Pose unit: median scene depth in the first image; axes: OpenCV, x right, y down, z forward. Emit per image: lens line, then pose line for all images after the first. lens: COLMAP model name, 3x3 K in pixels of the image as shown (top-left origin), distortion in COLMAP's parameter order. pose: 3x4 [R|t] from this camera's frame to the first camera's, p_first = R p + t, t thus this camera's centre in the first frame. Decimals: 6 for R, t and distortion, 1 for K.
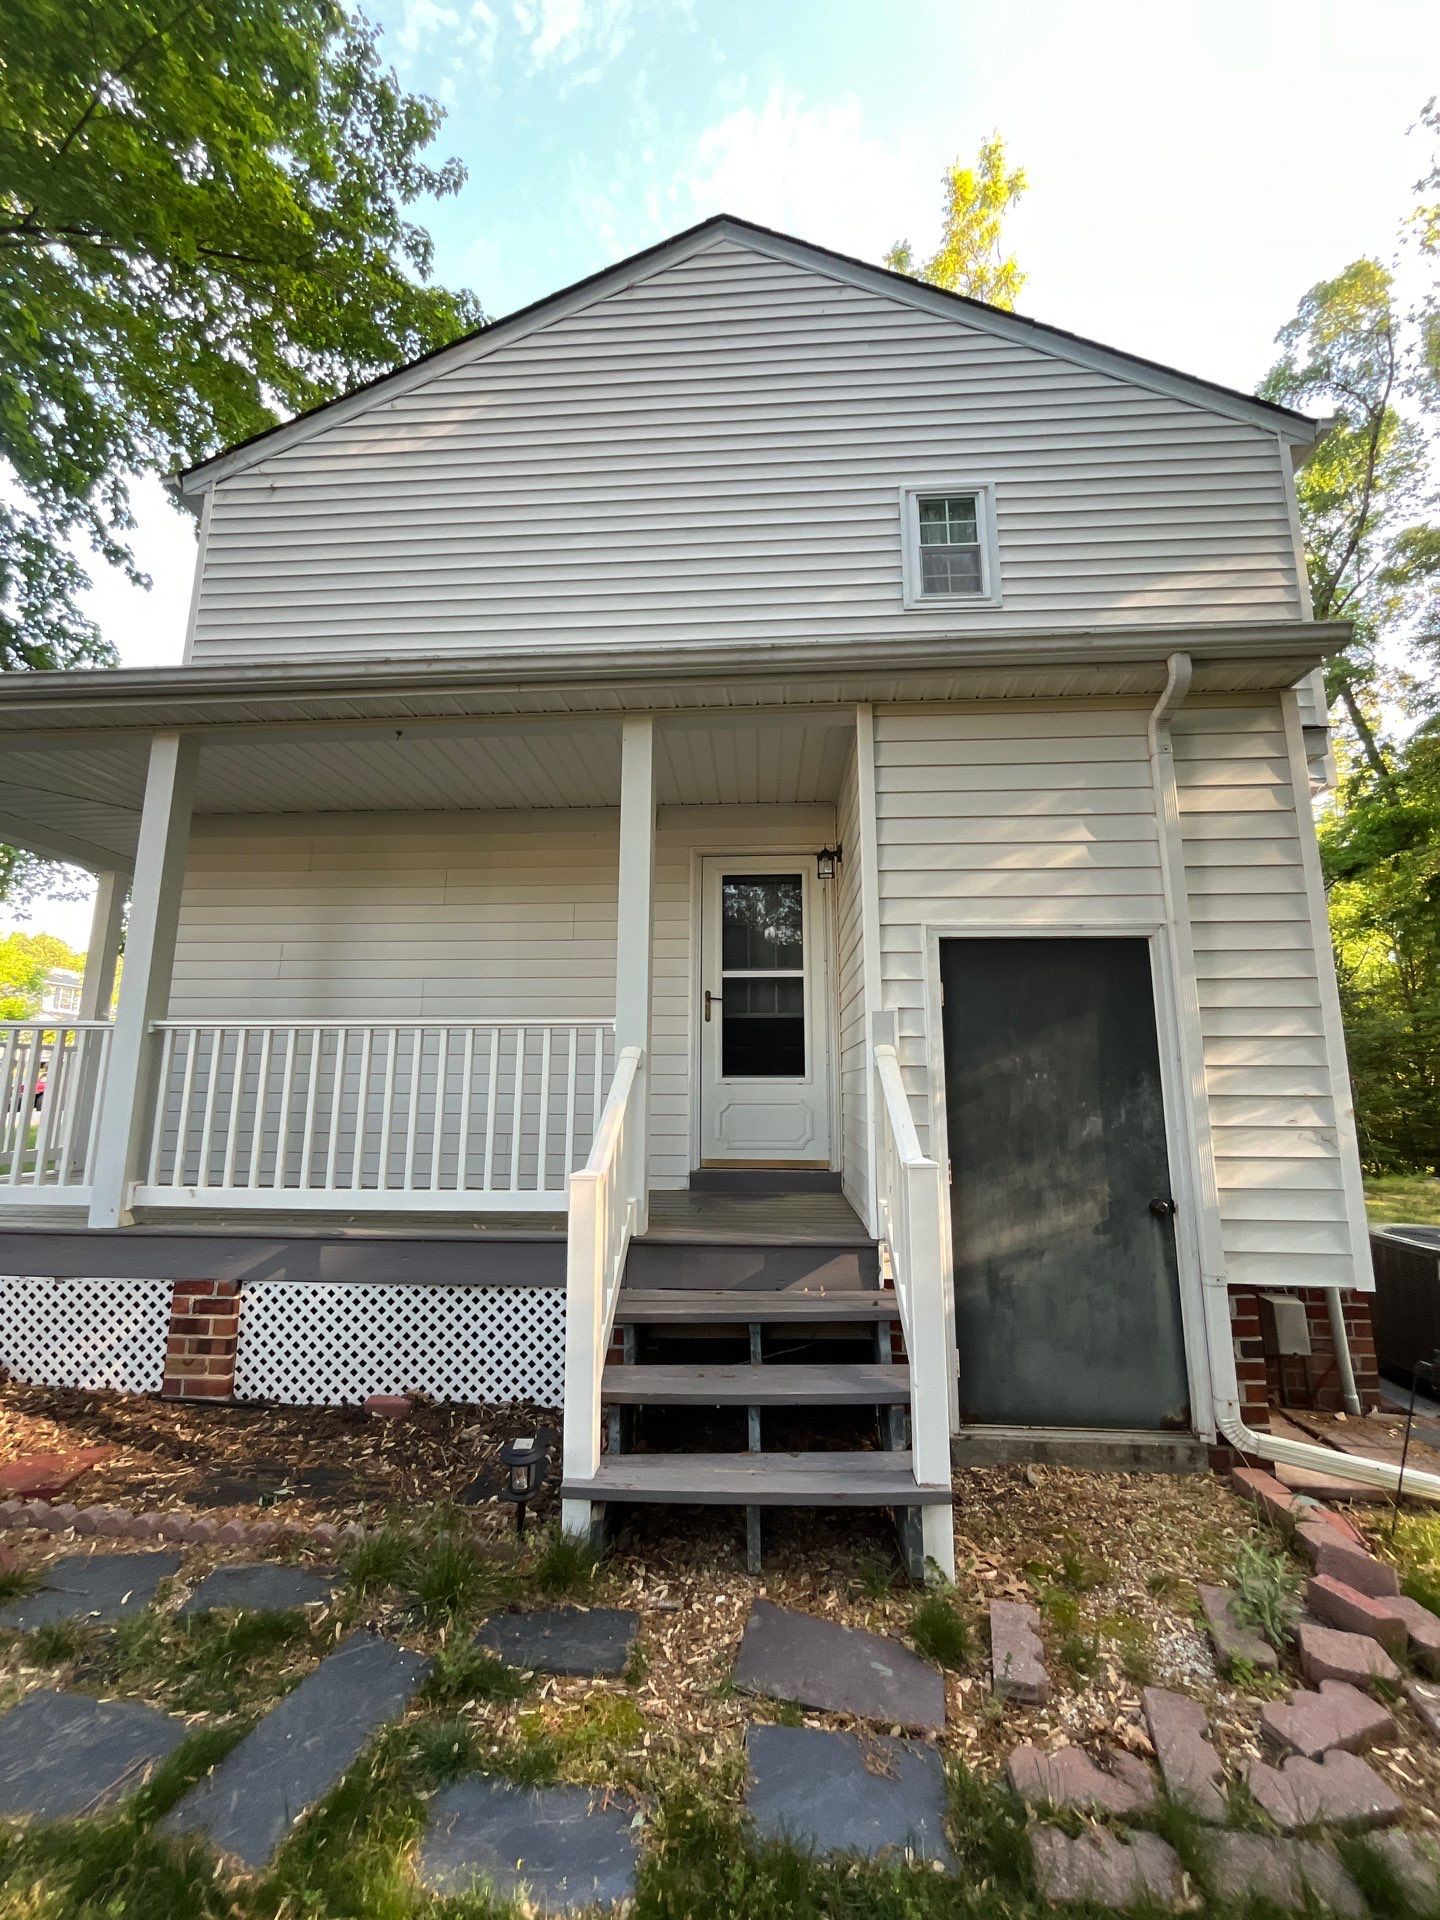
lens RADIAL K [[772.3, 0, 720.0], [0, 772.3, 960.0], [0, 0, 1]] dist [-0.001965, -0.000210]
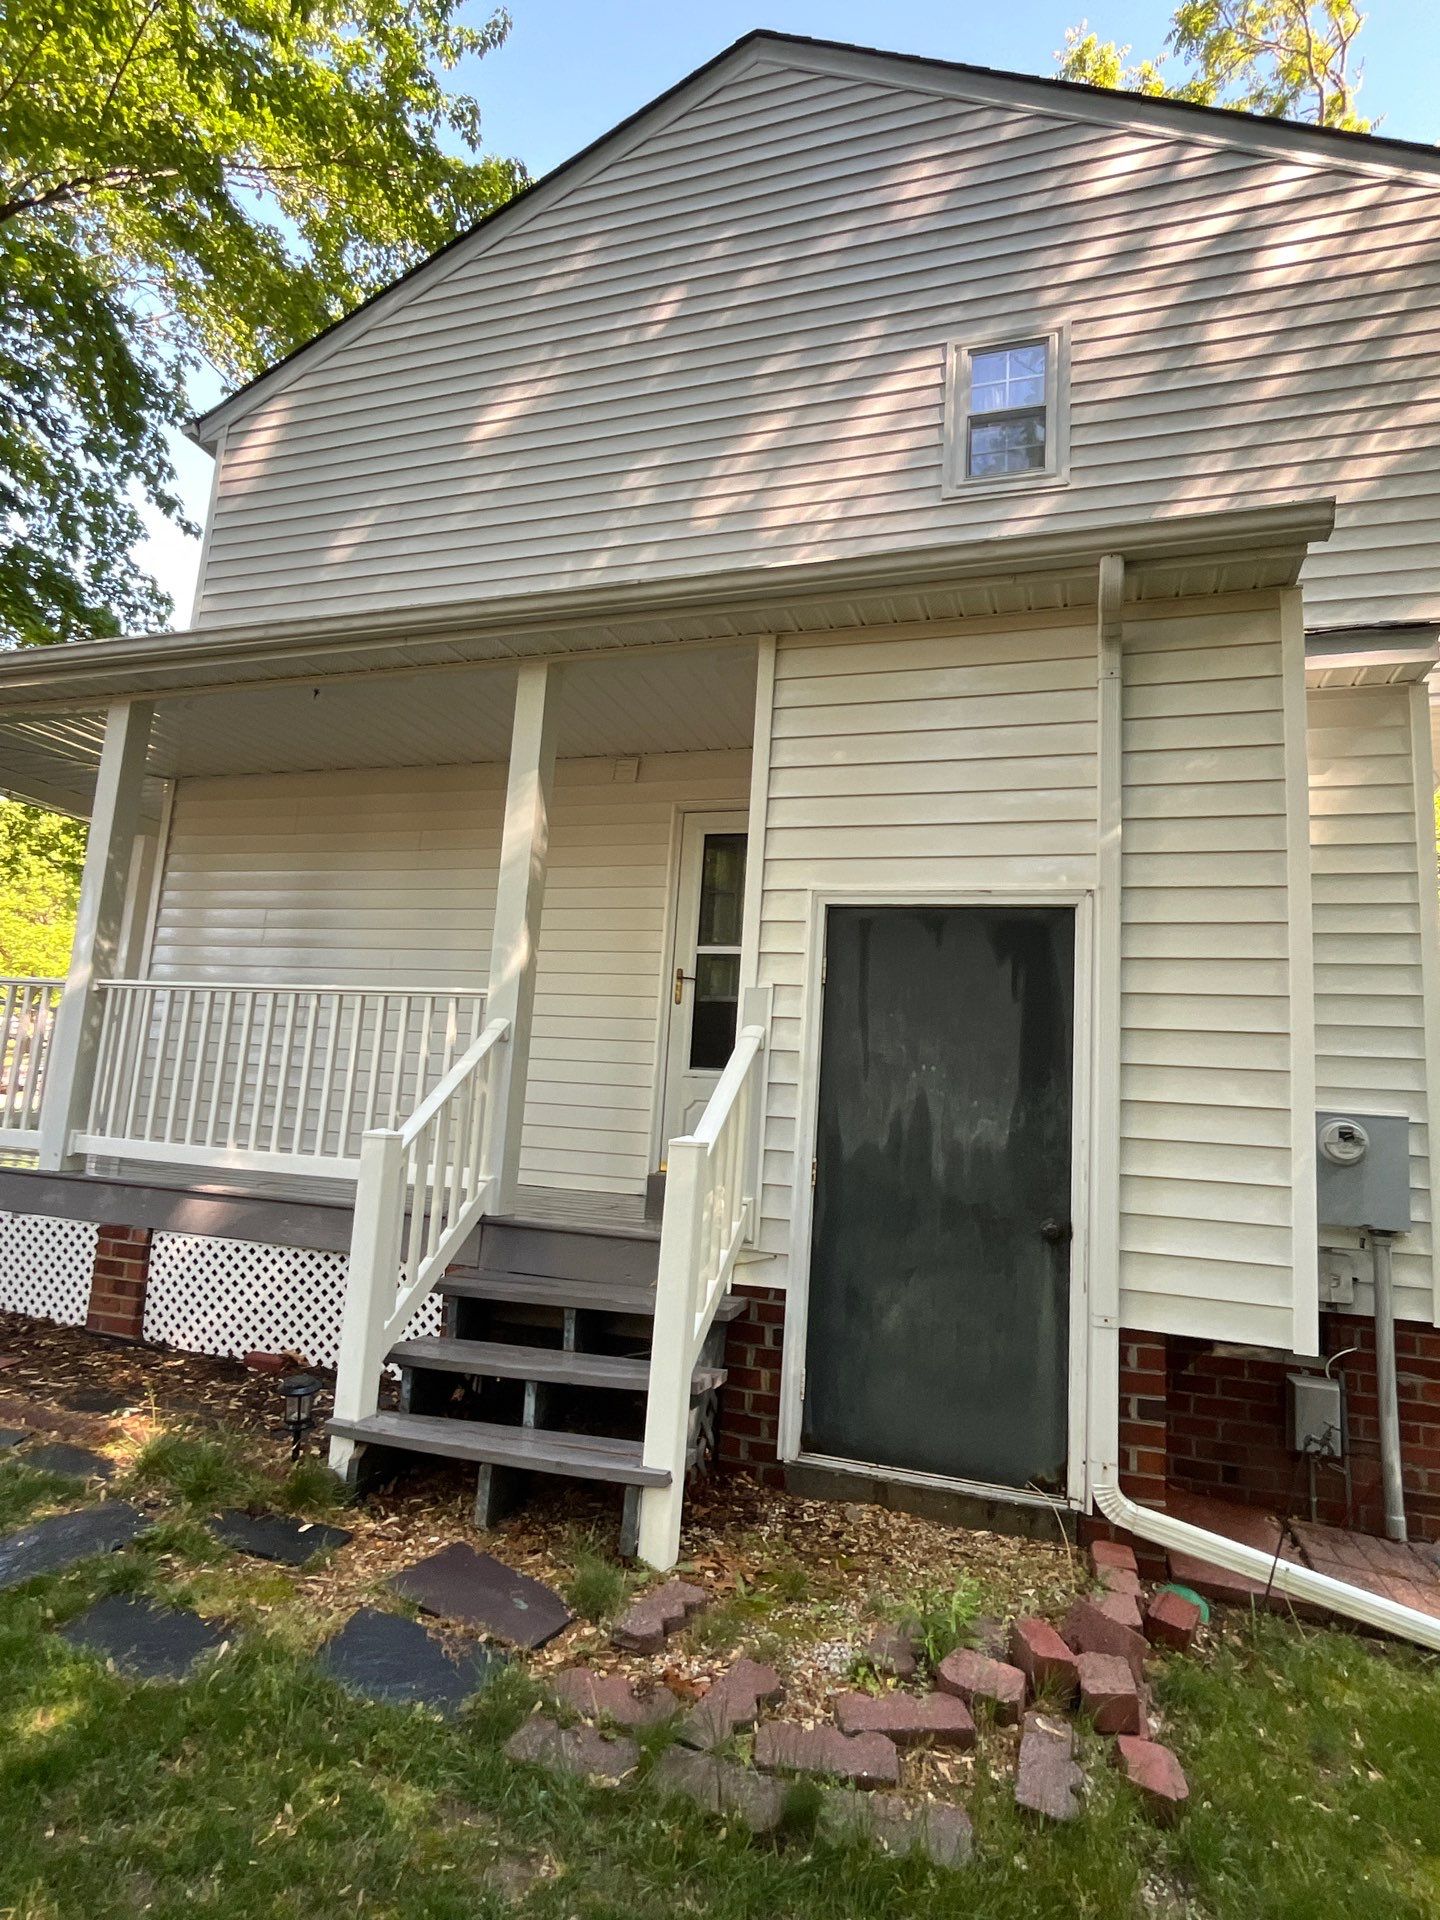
lens RADIAL K [[1034.1, 0, 720.0], [0, 1034.1, 960.0], [0, 0, 1]] dist [-0.002170, -0.001978]
pose [[0.967630, 0.020471, -0.251543, 0.462972], [-0.017261, 0.999739, 0.014959, 0.018029], [0.251783, -0.010133, 0.967731, -0.153041]]
